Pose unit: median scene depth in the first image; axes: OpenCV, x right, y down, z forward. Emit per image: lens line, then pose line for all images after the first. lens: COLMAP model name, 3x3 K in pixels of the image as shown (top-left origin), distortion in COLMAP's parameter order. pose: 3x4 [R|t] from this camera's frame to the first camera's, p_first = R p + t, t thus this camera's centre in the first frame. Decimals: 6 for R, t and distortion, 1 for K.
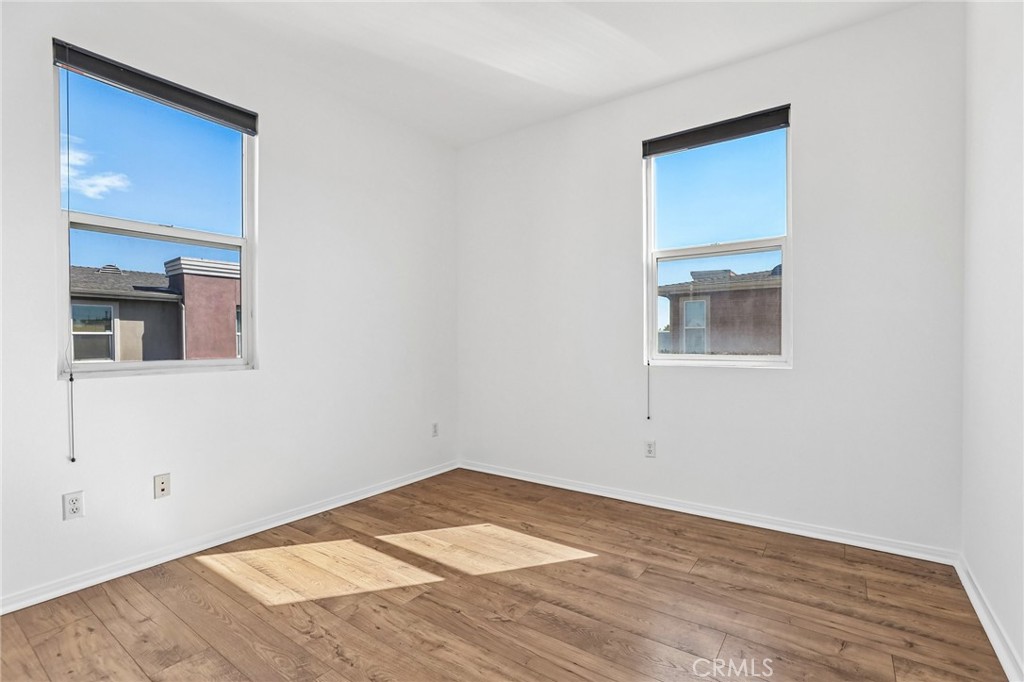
lens RADIAL K [[475.6, 0, 514.1], [0, 475.6, 341.7], [0, 0, 1]] dist [-0.033783, 0.011484]
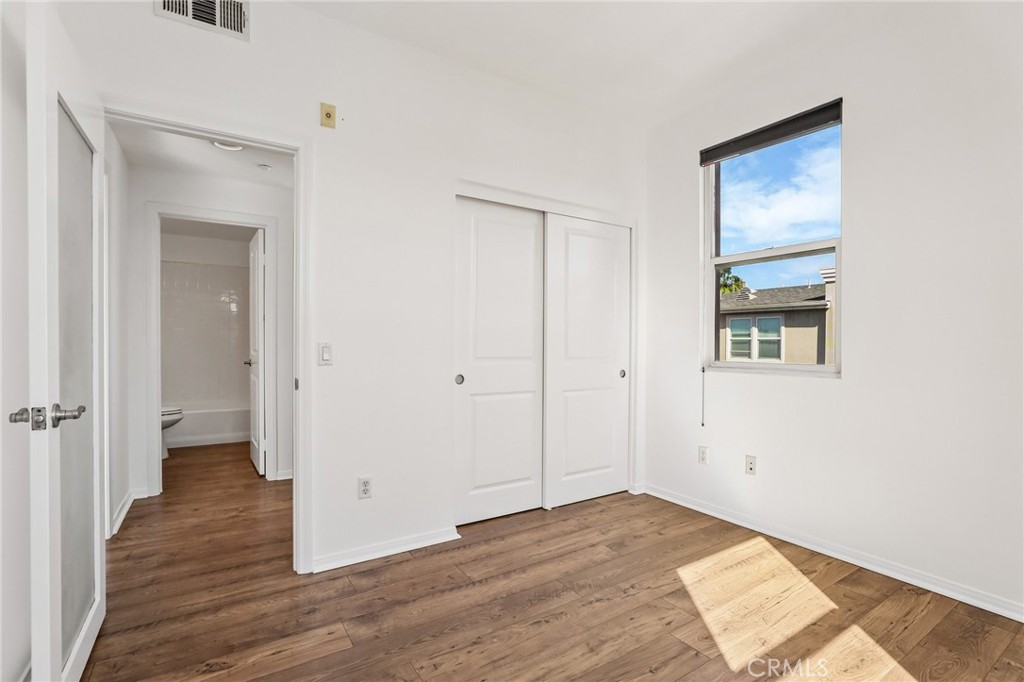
lens RADIAL K [[475.6, 0, 514.1], [0, 475.6, 341.7], [0, 0, 1]] dist [-0.033783, 0.011484]
pose [[-0.377338, -0.004534, -0.926065, 0.691669], [-0.003949, 0.999987, -0.003287, -0.005315], [0.926067, 0.002417, -0.377351, 1.011185]]
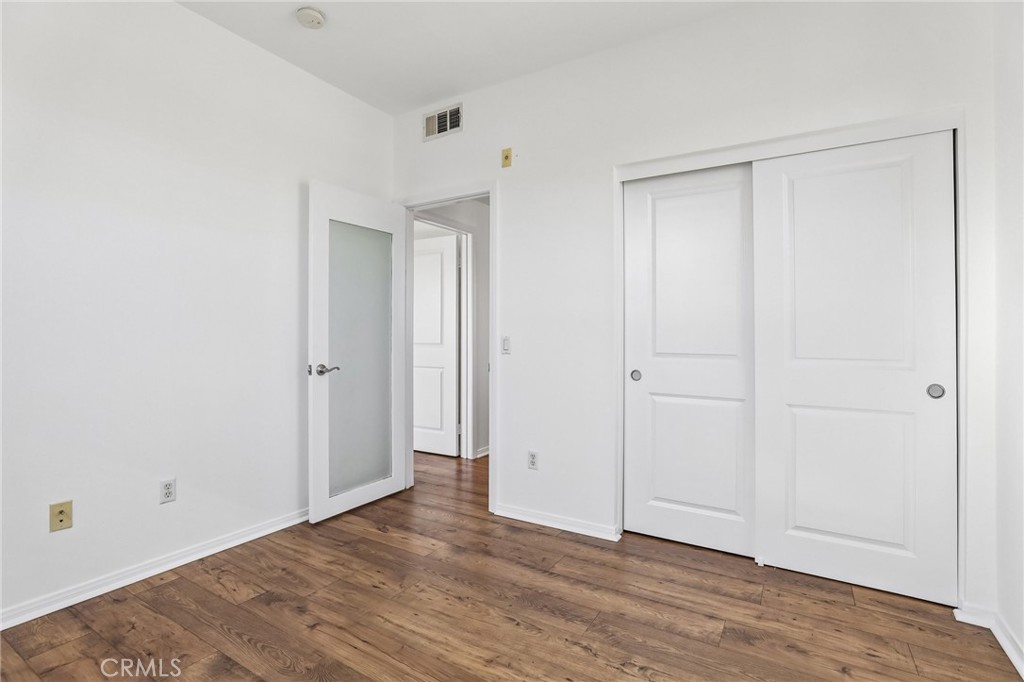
lens RADIAL K [[480.3, 0, 509.0], [0, 480.3, 324.6], [0, 0, 1]] dist [-0.031033, 0.019608]
pose [[-0.997683, -0.004267, -0.067900, -0.106237], [-0.002900, 0.999791, -0.020224, -0.010631], [0.067972, -0.019980, -0.997487, 1.632998]]
